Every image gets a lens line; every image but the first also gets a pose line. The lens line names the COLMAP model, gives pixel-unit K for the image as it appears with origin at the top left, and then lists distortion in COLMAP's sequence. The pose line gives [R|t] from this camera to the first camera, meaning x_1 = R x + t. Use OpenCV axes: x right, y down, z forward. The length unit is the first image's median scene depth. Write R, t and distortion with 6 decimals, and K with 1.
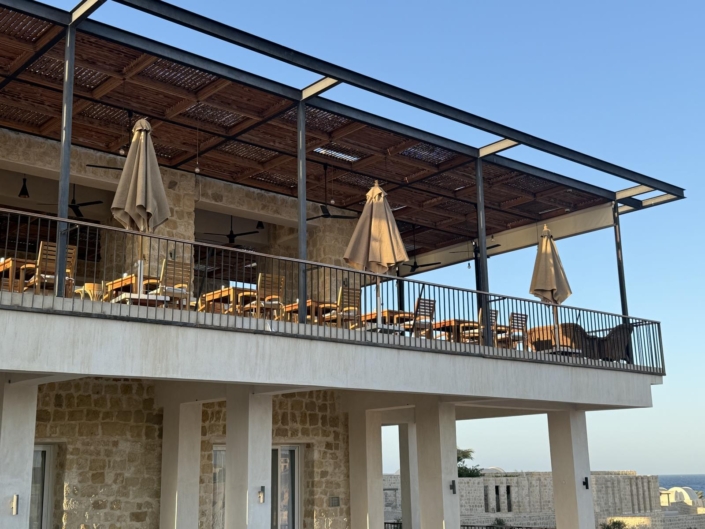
lens RADIAL K [[891.3, 0, 352.5], [0, 891.3, 264.5], [0, 0, 1]] dist [0.118494, -0.038524]
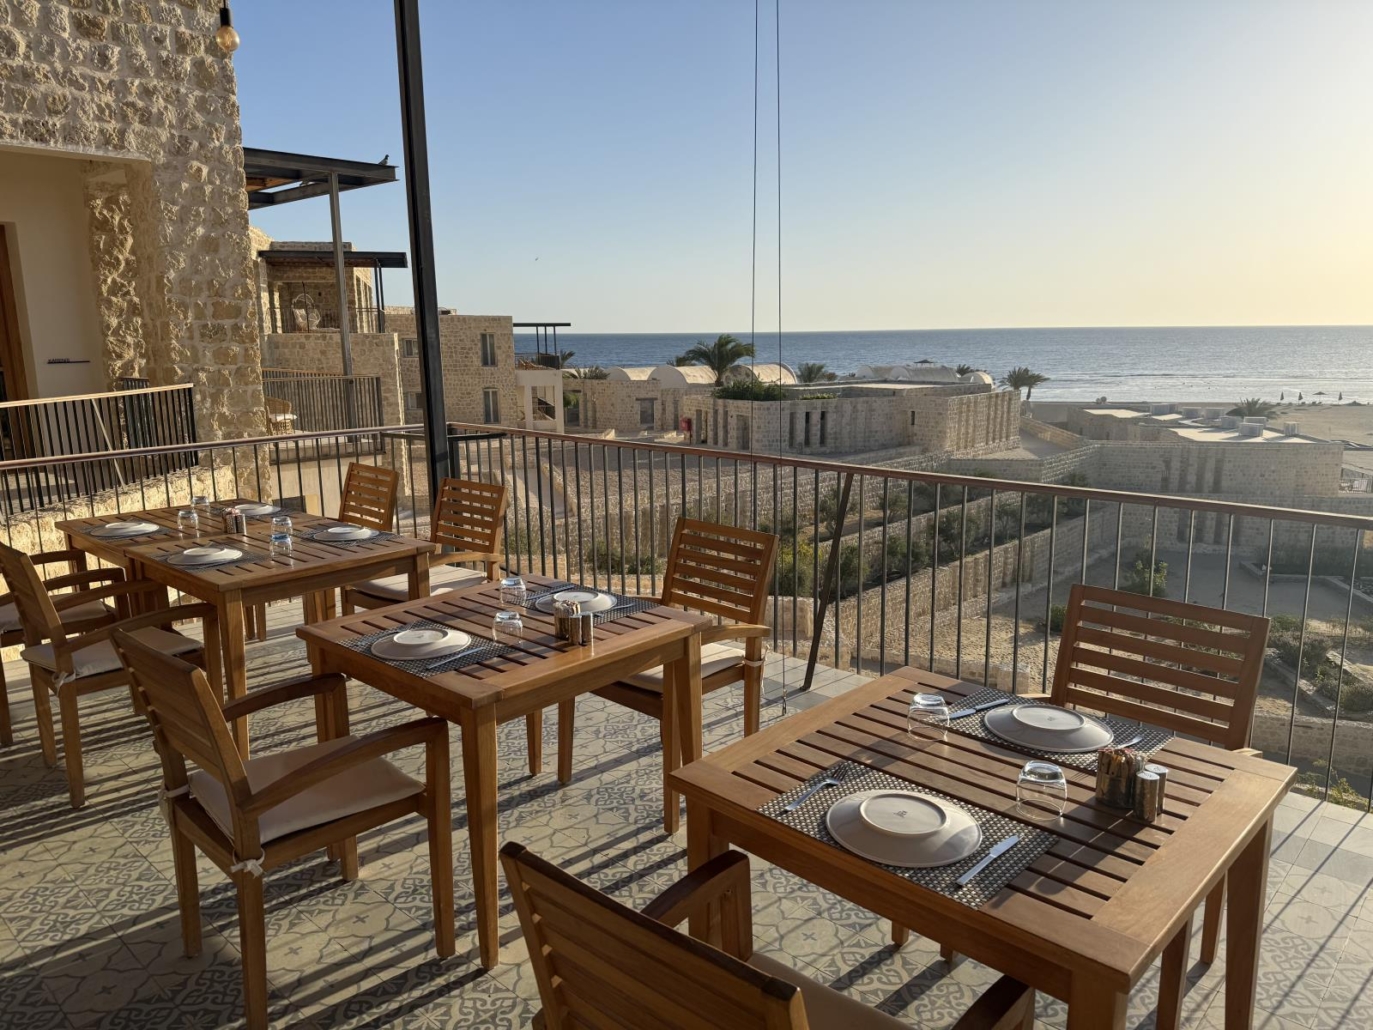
lens RADIAL K [[960.5, 0, 686.5], [0, 960.5, 515.0], [0, 0, 1]] dist [0.135736, -0.199065]
pose [[0.994221, -0.005193, 0.107223, -0.056653], [-0.038902, 0.913504, 0.404966, 0.084586], [-0.100051, -0.406797, 0.908023, 1.257214]]
